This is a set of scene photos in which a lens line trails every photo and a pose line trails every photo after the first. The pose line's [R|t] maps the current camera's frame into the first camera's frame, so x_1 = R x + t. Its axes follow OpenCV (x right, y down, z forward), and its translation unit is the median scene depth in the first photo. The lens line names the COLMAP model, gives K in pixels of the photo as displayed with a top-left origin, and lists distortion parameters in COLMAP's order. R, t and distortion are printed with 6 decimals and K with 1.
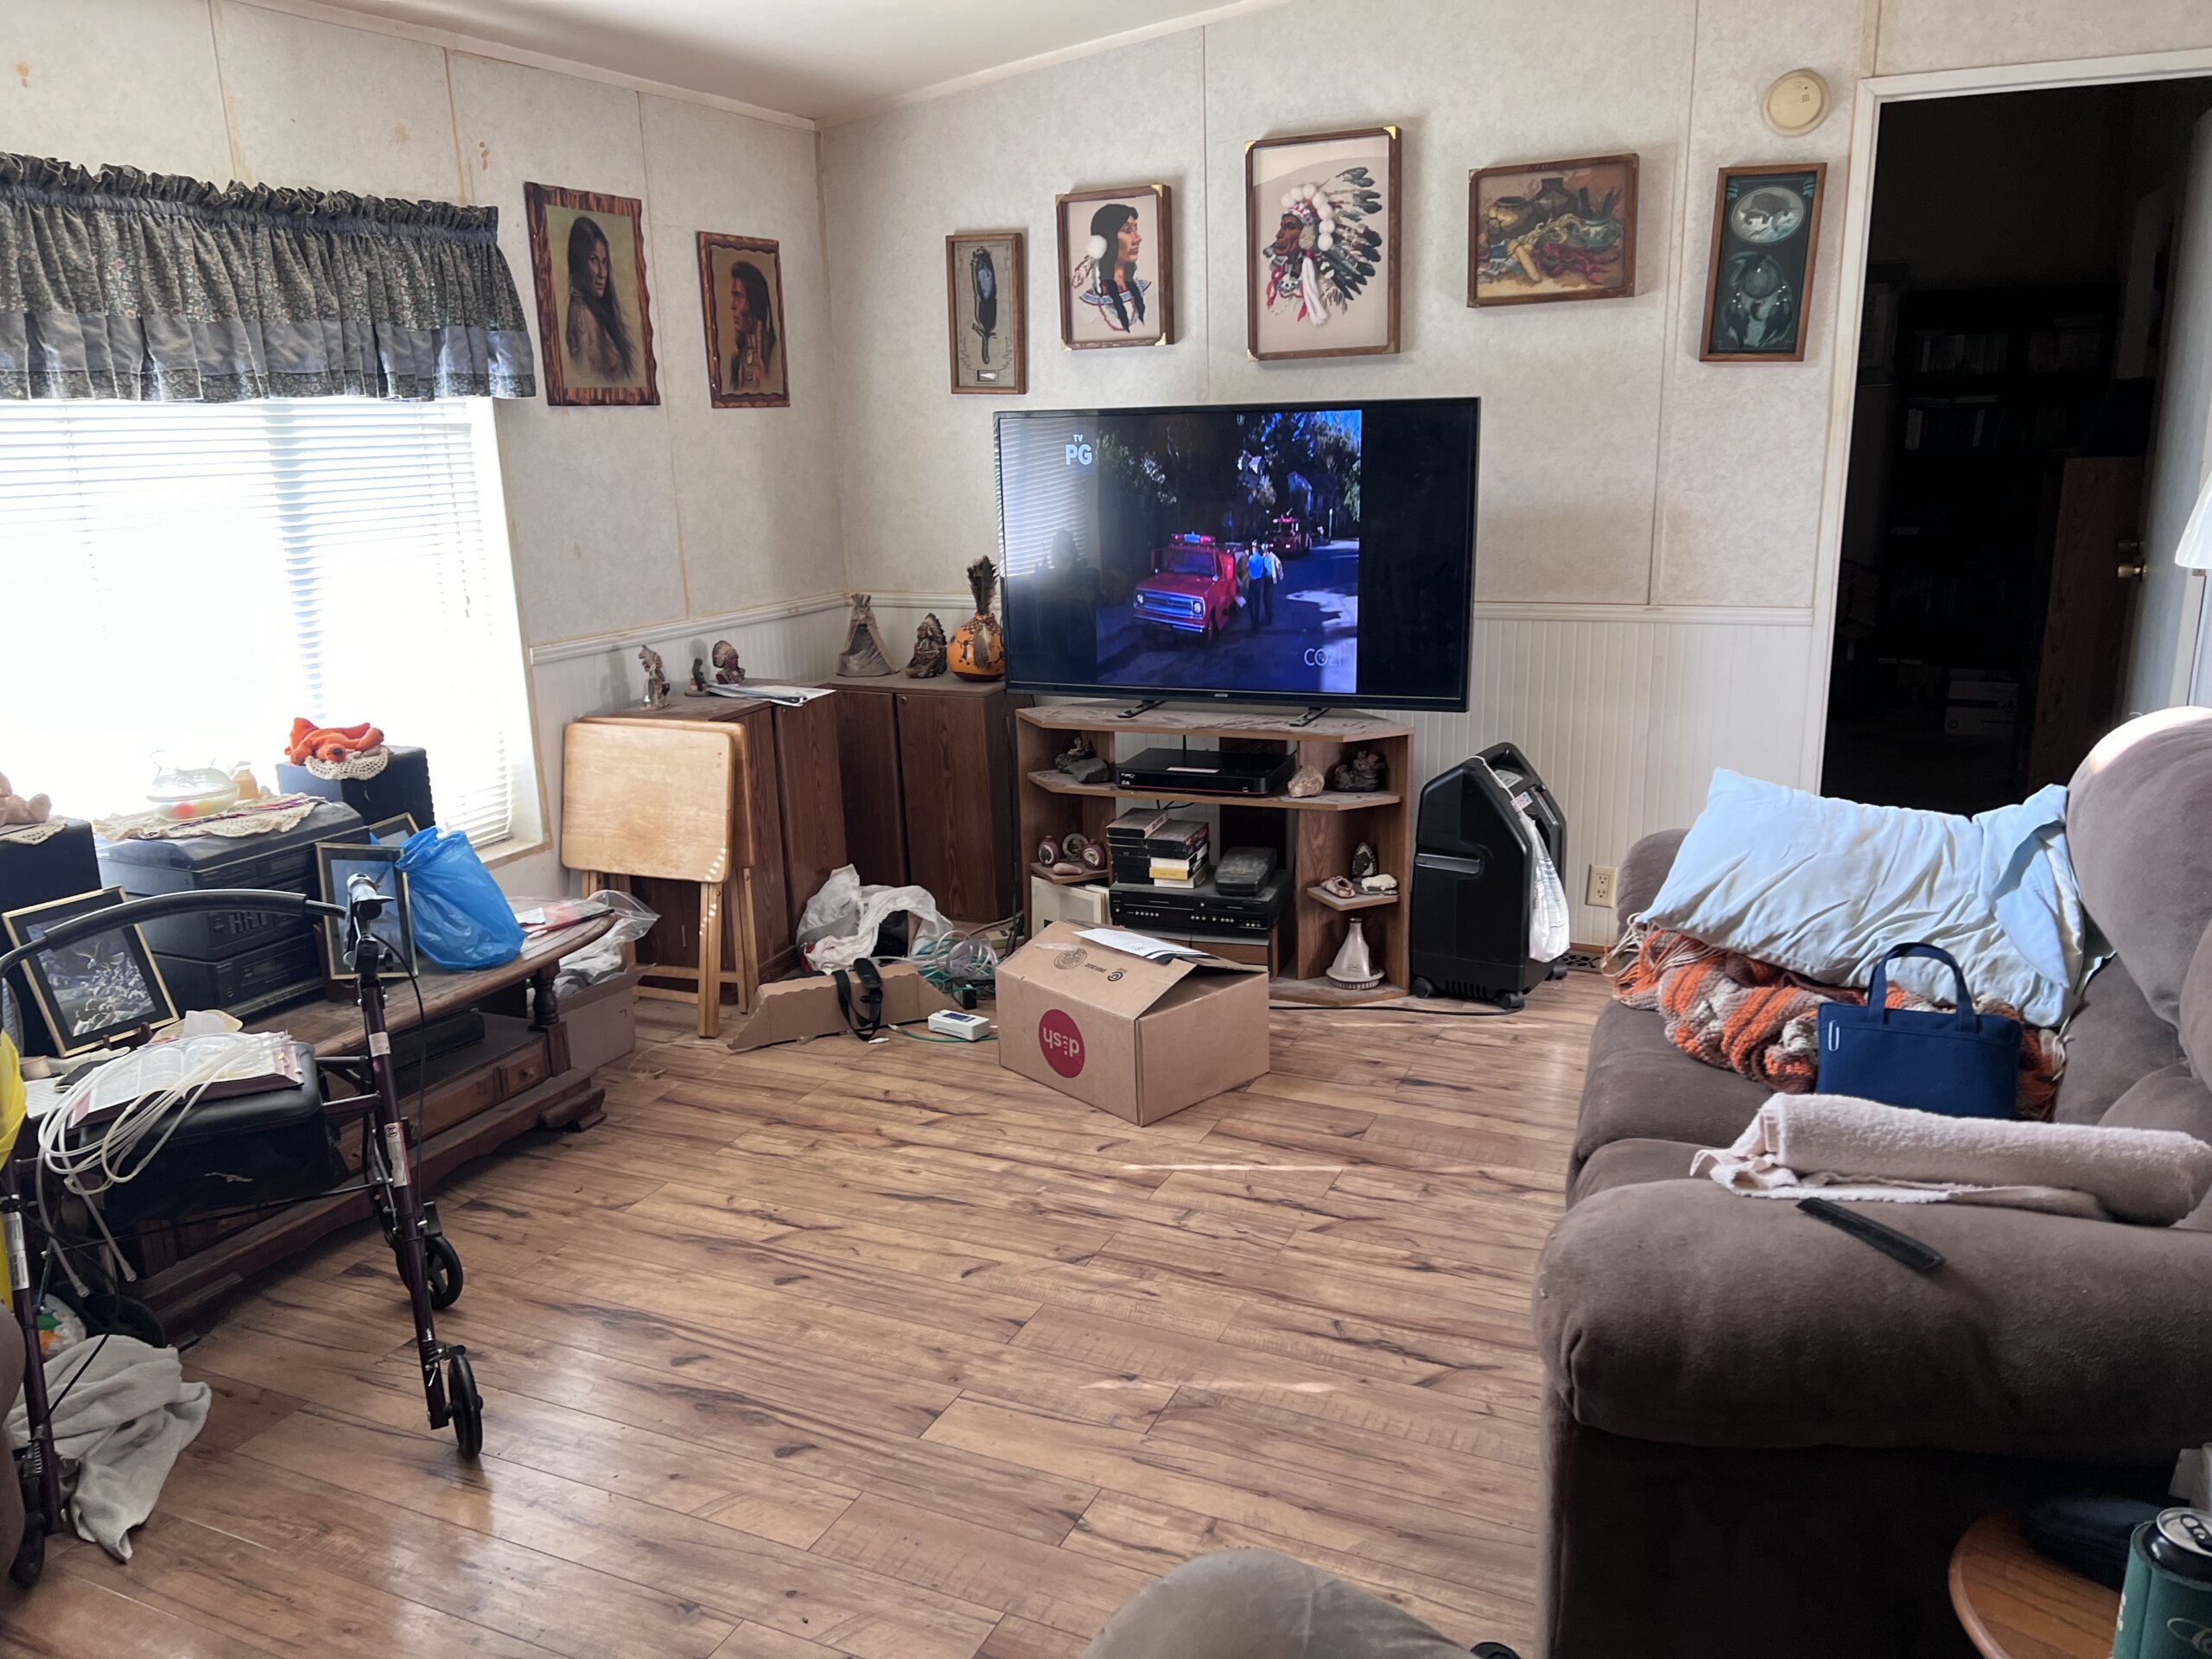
lens RADIAL K [[1705.8, 0, 1088.6], [0, 1705.8, 845.1], [0, 0, 1]] dist [0.058508, -0.070059]
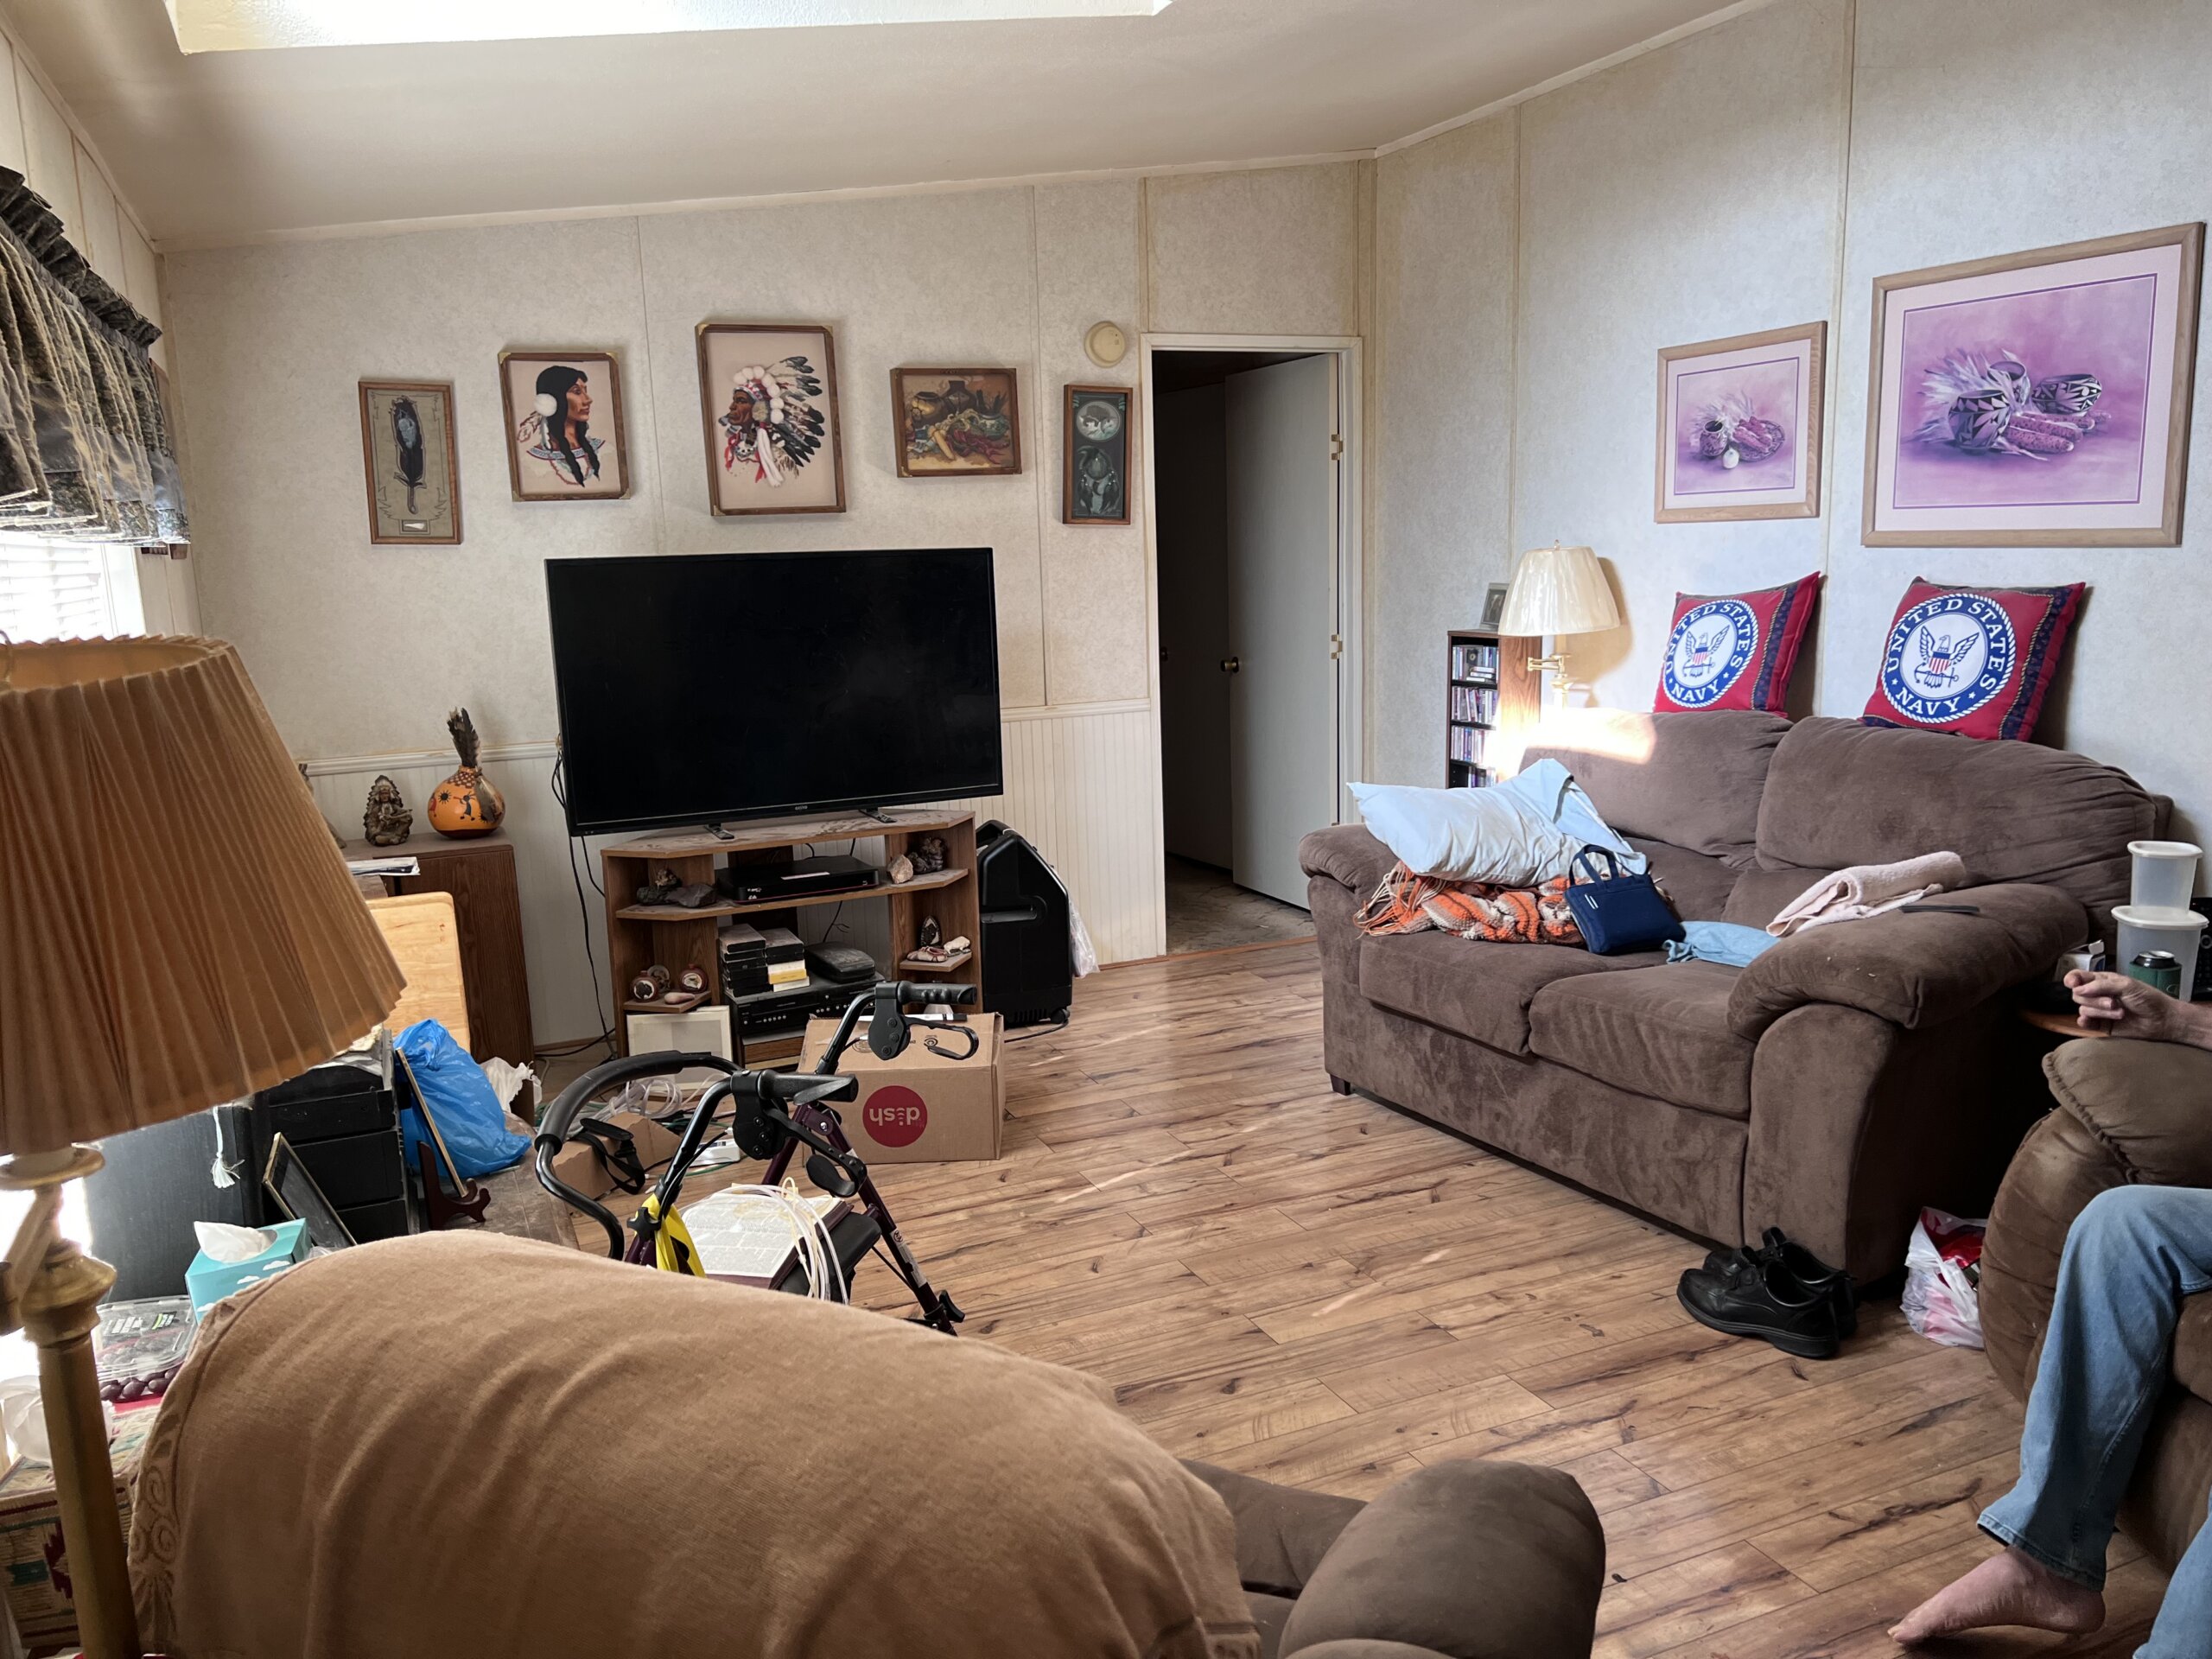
lens RADIAL K [[1705.8, 0, 1105.9], [0, 1705.8, 850.7], [0, 0, 1]] dist [0.058508, -0.070059]
pose [[0.643710, -0.130623, 0.754039, -0.637337], [0.203229, 0.979124, -0.003878, -0.016416], [-0.737791, 0.155739, 0.656818, 0.128222]]
